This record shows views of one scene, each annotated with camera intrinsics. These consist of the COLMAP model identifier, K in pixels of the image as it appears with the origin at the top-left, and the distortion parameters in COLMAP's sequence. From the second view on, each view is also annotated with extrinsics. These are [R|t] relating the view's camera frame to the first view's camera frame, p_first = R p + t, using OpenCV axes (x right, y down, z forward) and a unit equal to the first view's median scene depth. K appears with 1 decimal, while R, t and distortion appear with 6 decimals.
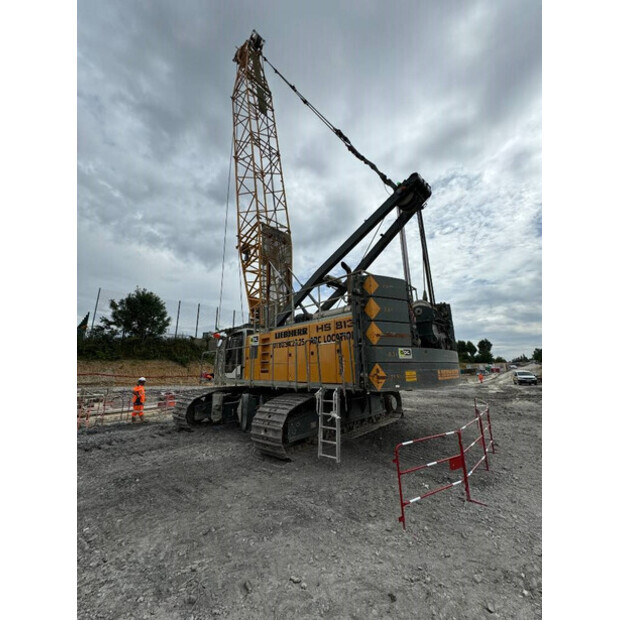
lens RADIAL K [[245.6, 0, 317.2], [0, 245.6, 314.8], [0, 0, 1]] dist [0.019480, 0.000301]
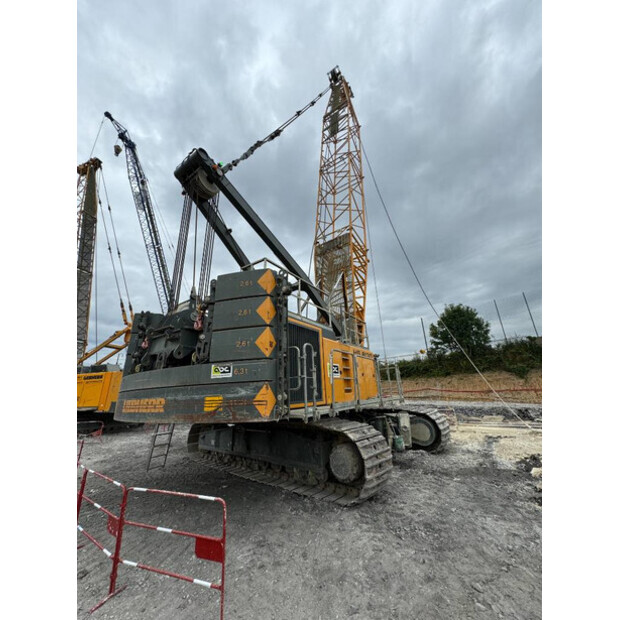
lens RADIAL K [[245.6, 0, 317.2], [0, 245.6, 314.8], [0, 0, 1]] dist [0.019480, 0.000301]
pose [[0.129452, -0.276784, -0.952173, 0.535263], [0.230184, 0.942409, -0.242651, 0.118930], [0.964498, -0.187763, 0.185708, 0.583274]]
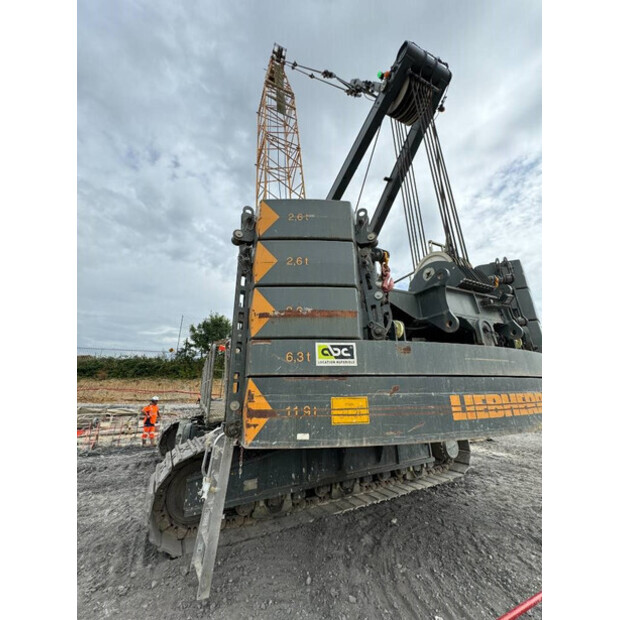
lens RADIAL K [[245.6, 0, 317.2], [0, 245.6, 314.8], [0, 0, 1]] dist [0.019480, 0.000301]
pose [[0.936023, -0.096410, -0.338477, 0.237107], [0.073203, 0.994046, -0.080702, 0.060589], [0.344242, 0.050762, 0.937508, 0.294978]]
